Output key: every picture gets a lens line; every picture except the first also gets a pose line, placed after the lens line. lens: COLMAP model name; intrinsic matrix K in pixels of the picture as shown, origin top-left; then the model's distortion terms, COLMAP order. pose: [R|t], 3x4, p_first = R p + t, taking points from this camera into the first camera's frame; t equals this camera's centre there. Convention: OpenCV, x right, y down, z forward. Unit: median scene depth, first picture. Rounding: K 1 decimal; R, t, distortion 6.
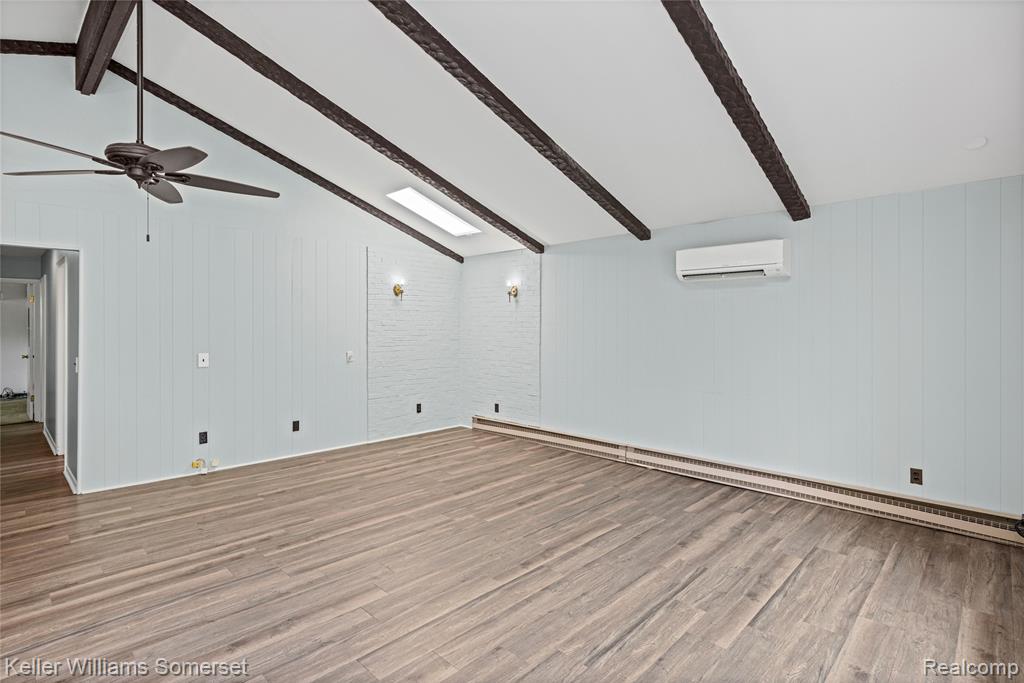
lens RADIAL K [[503.8, 0, 511.0], [0, 503.8, 327.8], [0, 0, 1]] dist [0.001418, -0.001042]
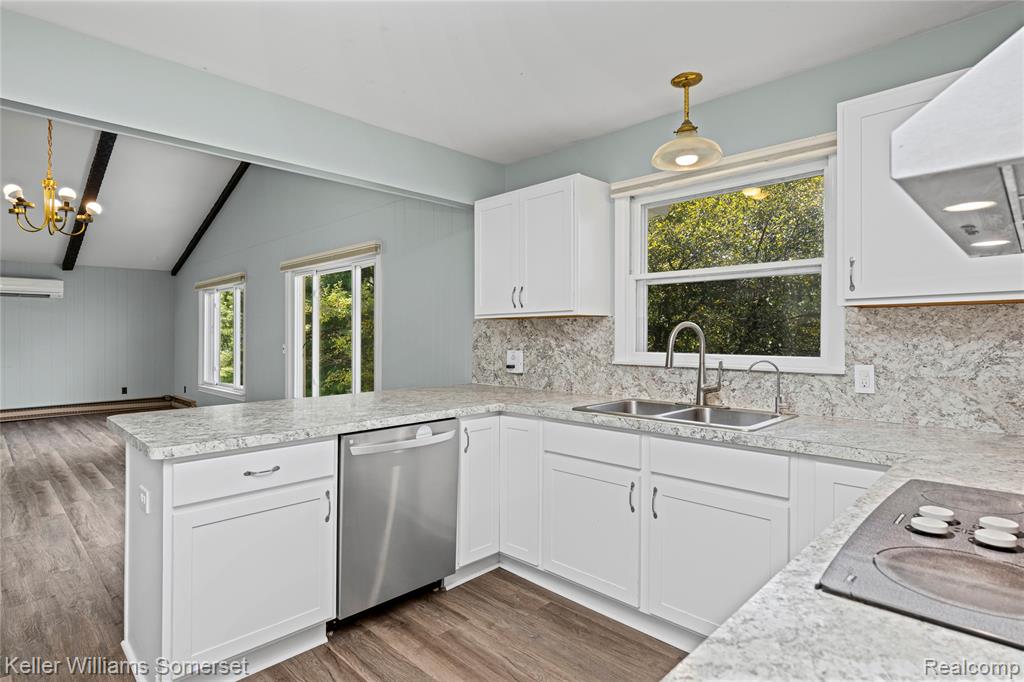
lens RADIAL K [[529.4, 0, 508.6], [0, 529.4, 333.3], [0, 0, 1]] dist [0.001803, -0.001025]
pose [[0.008583, 0.000537, 0.999963, -1.685227], [0.007378, 0.999973, -0.000600, 0.047762], [-0.999936, 0.007383, 0.008579, -0.821312]]
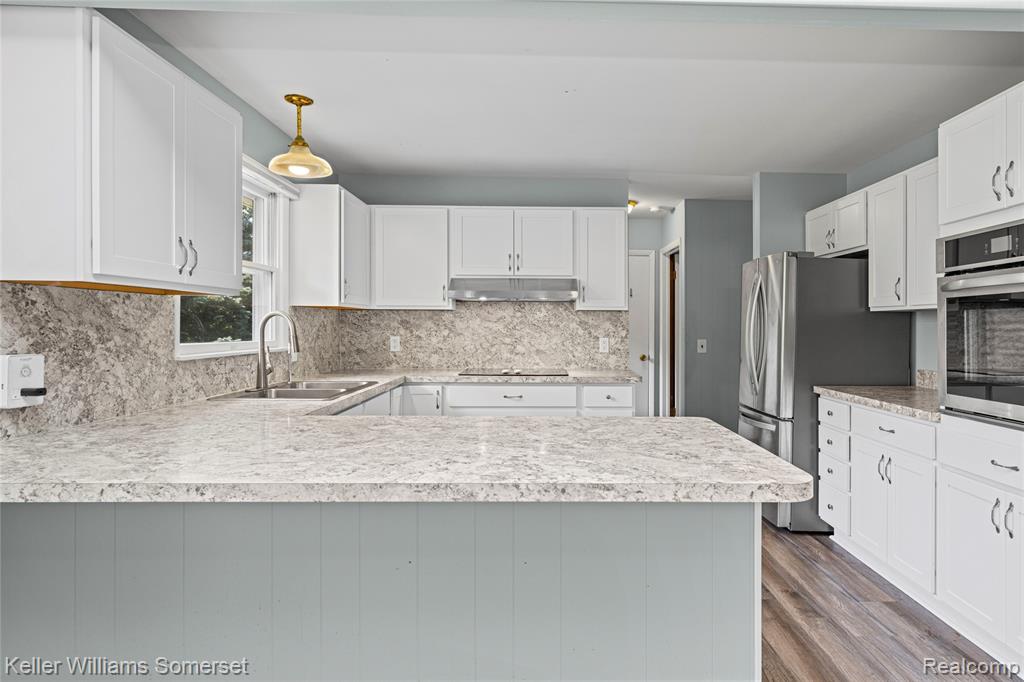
lens RADIAL K [[579.2, 0, 556.7], [0, 579.2, 327.1], [0, 0, 1]] dist [0.002784, 0.000553]
pose [[-0.688452, -0.004712, -0.725267, -0.656236], [-0.010394, 0.999940, 0.003371, 0.050283], [0.725208, 0.009859, -0.688459, -0.186533]]
